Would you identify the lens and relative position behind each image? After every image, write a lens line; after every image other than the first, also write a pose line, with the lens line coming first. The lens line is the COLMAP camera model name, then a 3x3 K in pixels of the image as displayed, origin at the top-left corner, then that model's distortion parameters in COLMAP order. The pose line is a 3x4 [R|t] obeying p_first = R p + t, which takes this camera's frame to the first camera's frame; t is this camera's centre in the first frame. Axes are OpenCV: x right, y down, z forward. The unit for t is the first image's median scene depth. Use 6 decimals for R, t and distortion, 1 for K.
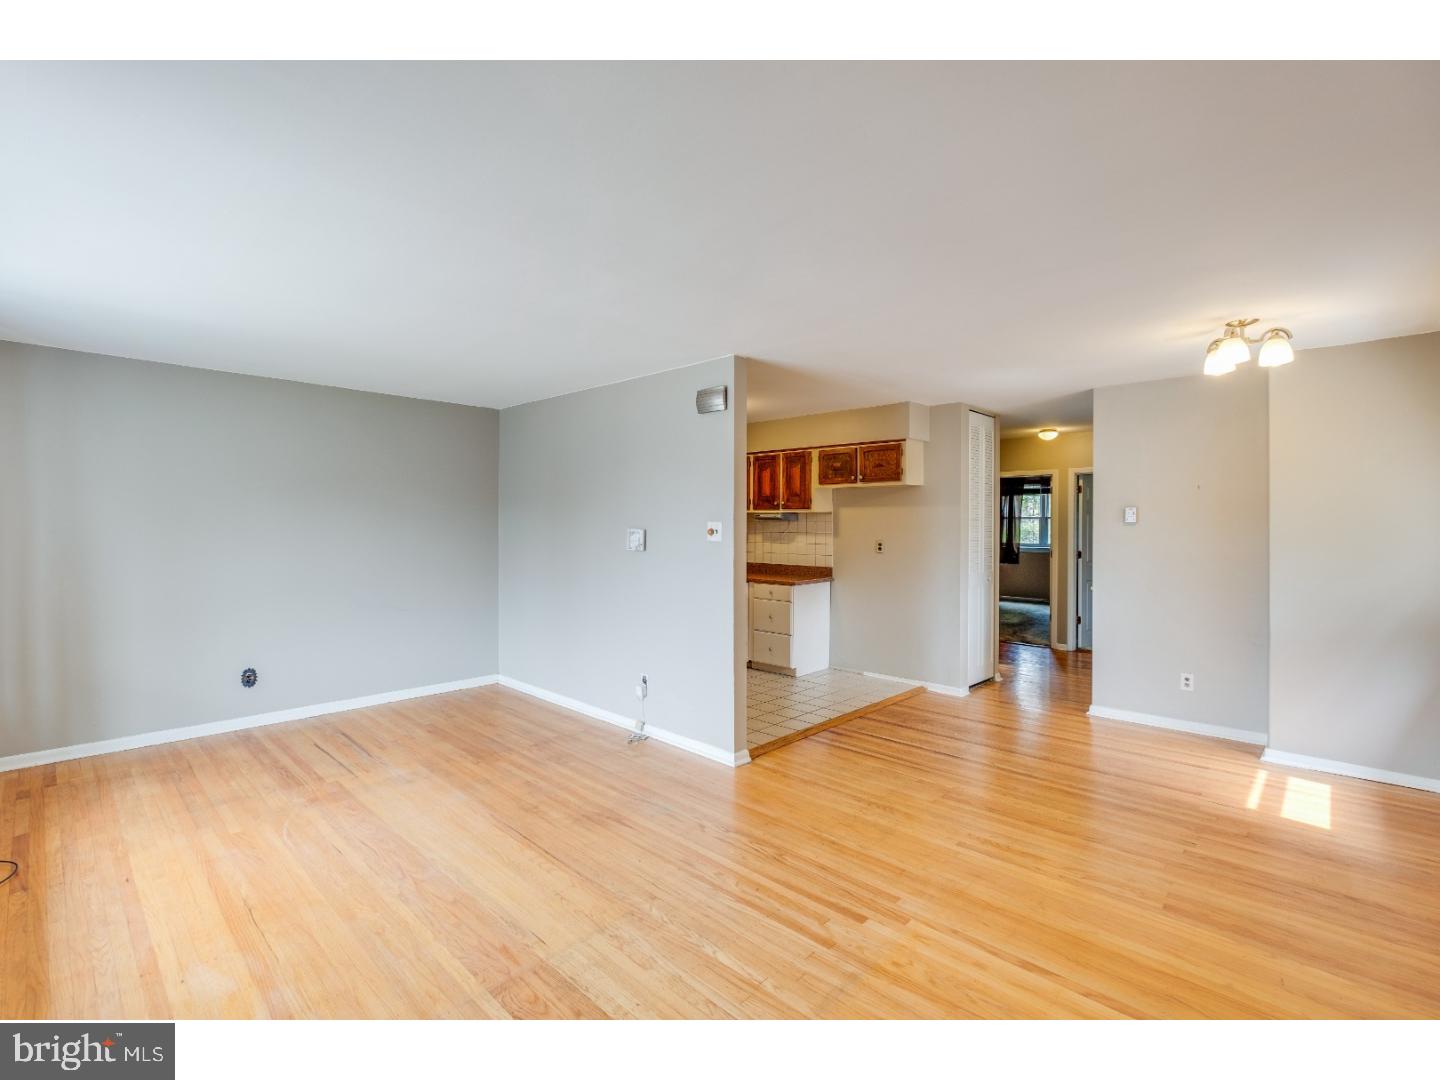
lens RADIAL K [[651.8, 0, 697.0], [0, 651.8, 525.1], [0, 0, 1]] dist [-0.000698, -0.000047]
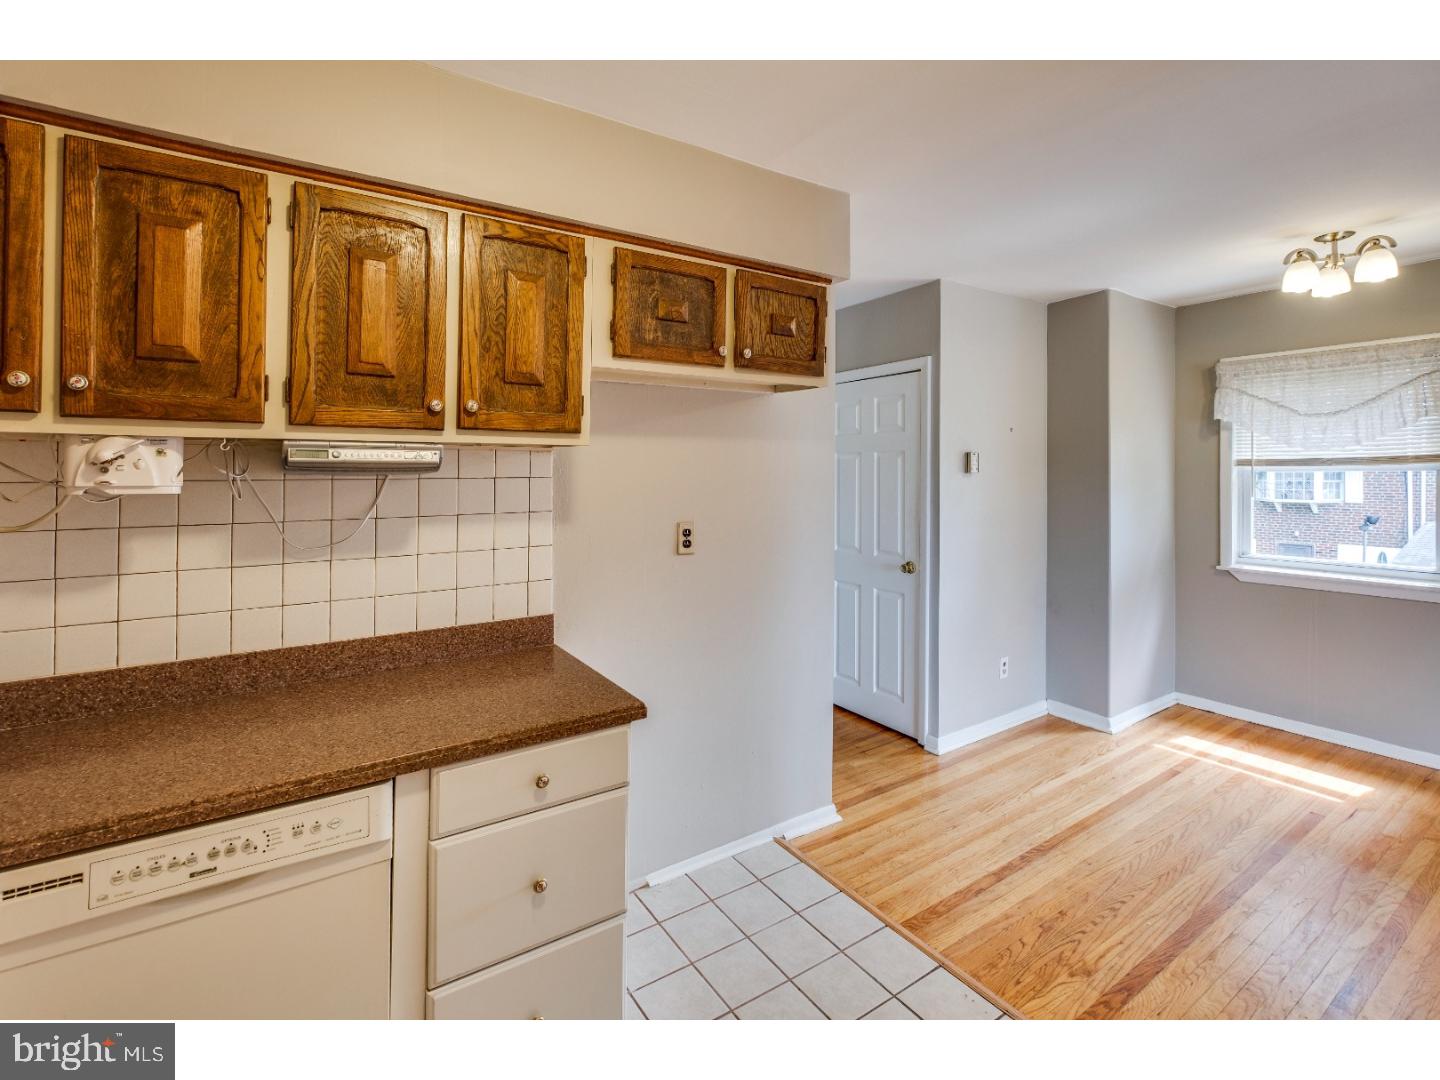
lens RADIAL K [[651.8, 0, 700.3], [0, 651.8, 474.0], [0, 0, 1]] dist [-0.000698, -0.000047]
pose [[0.232819, -0.005648, 0.972504, -0.102949], [0.010475, 0.999940, 0.003300, -0.007399], [-0.972464, 0.009419, 0.232864, 0.912212]]
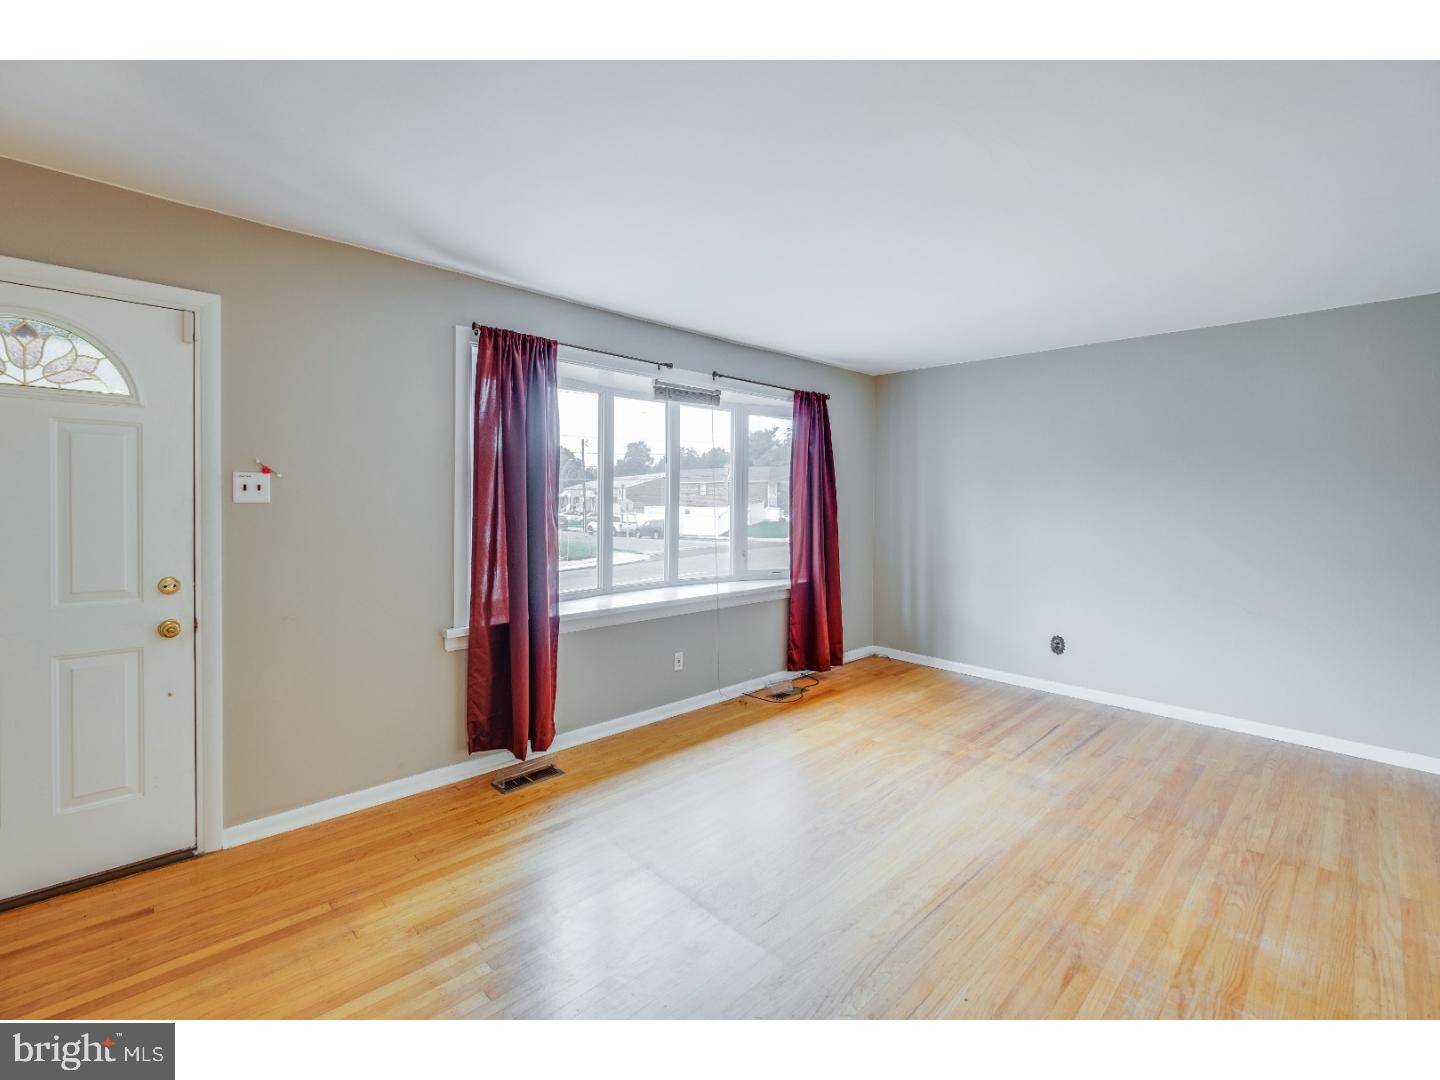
lens RADIAL K [[651.8, 0, 697.0], [0, 651.8, 507.5], [0, 0, 1]] dist [-0.000698, -0.000047]
pose [[-0.036055, 0.013615, -0.999257, 0.262809], [-0.010690, 0.999845, 0.014008, 0.007586], [0.999293, 0.011187, -0.035904, 0.347439]]
